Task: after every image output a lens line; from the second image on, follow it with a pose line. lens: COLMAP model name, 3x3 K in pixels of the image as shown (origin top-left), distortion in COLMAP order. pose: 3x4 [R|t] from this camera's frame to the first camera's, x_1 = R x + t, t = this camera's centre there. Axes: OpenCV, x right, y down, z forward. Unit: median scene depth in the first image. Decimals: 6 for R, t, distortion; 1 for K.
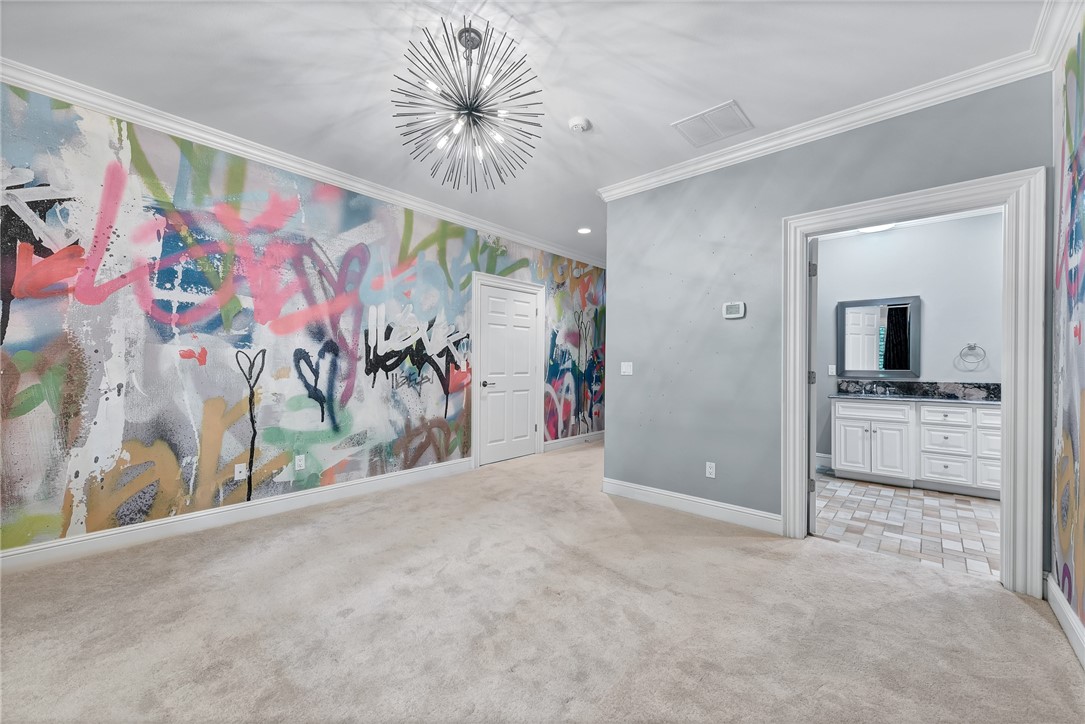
lens RADIAL K [[435.6, 0, 543.3], [0, 435.6, 358.7], [0, 0, 1]] dist [0.012723, -0.003686]
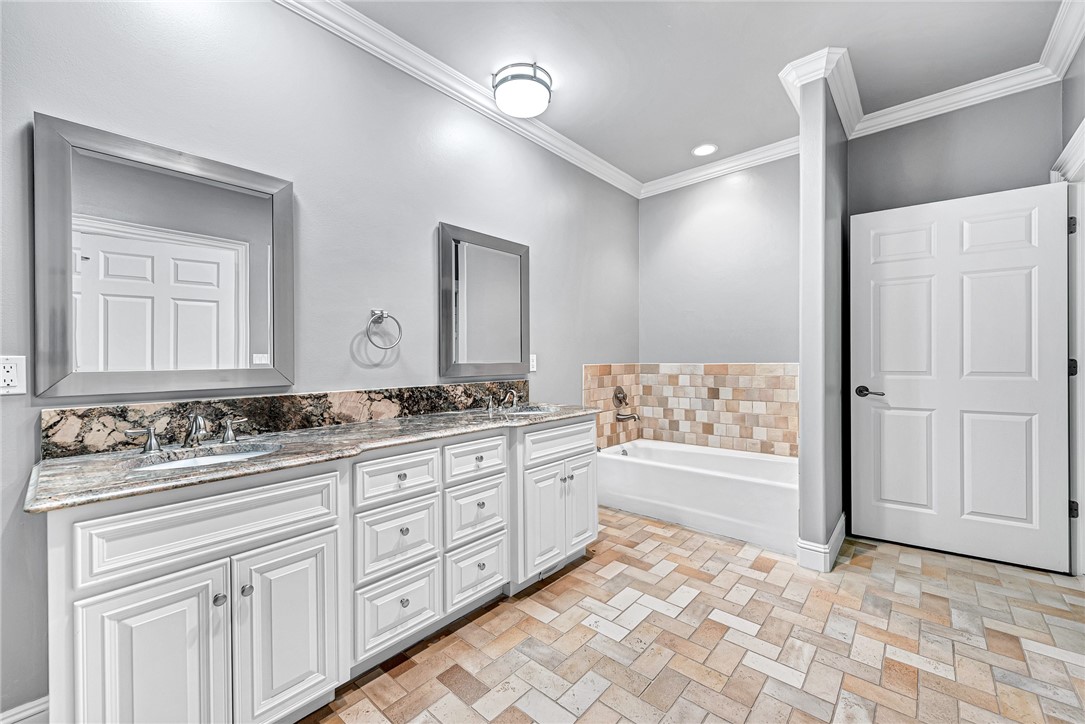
lens RADIAL K [[435.6, 0, 541.0], [0, 435.6, 360.6], [0, 0, 1]] dist [0.012723, -0.003686]
pose [[0.004835, -0.012515, 0.999910, 0.468450], [-0.007314, 0.999894, 0.012550, 0.014148], [-0.999962, -0.007374, 0.004743, 0.795388]]
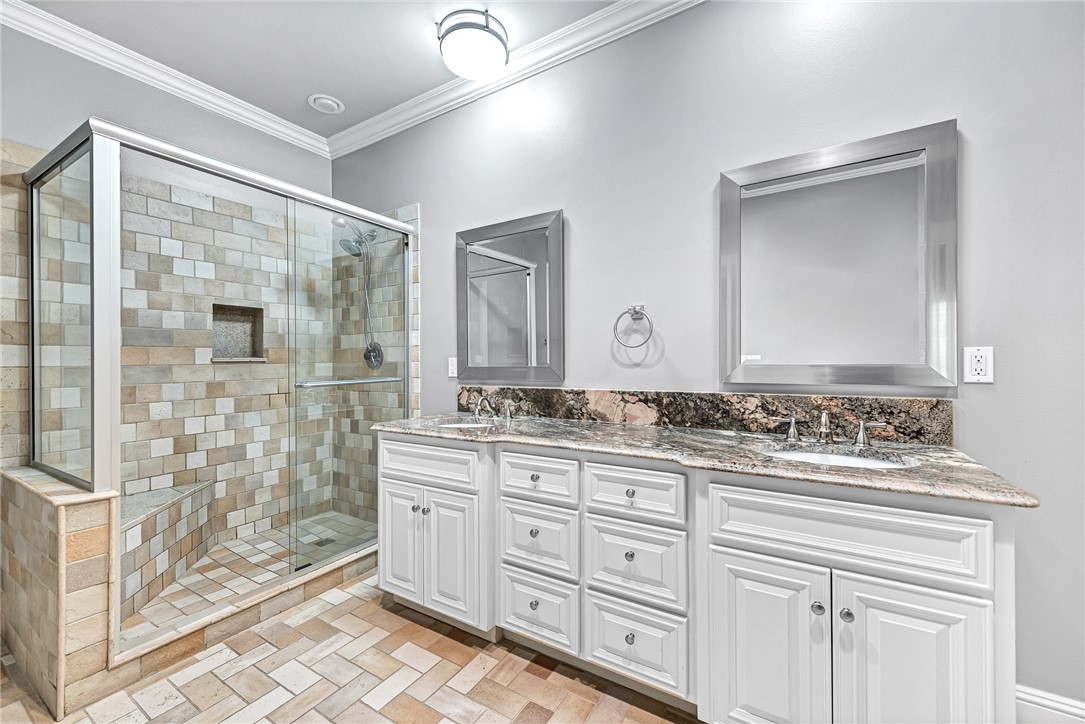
lens RADIAL K [[435.6, 0, 544.2], [0, 435.6, 359.7], [0, 0, 1]] dist [0.012723, -0.003686]
pose [[0.986843, -0.017889, 0.160690, 0.787800], [0.015744, 0.999769, 0.014610, 0.013110], [-0.160914, -0.011888, 0.986897, 0.549808]]
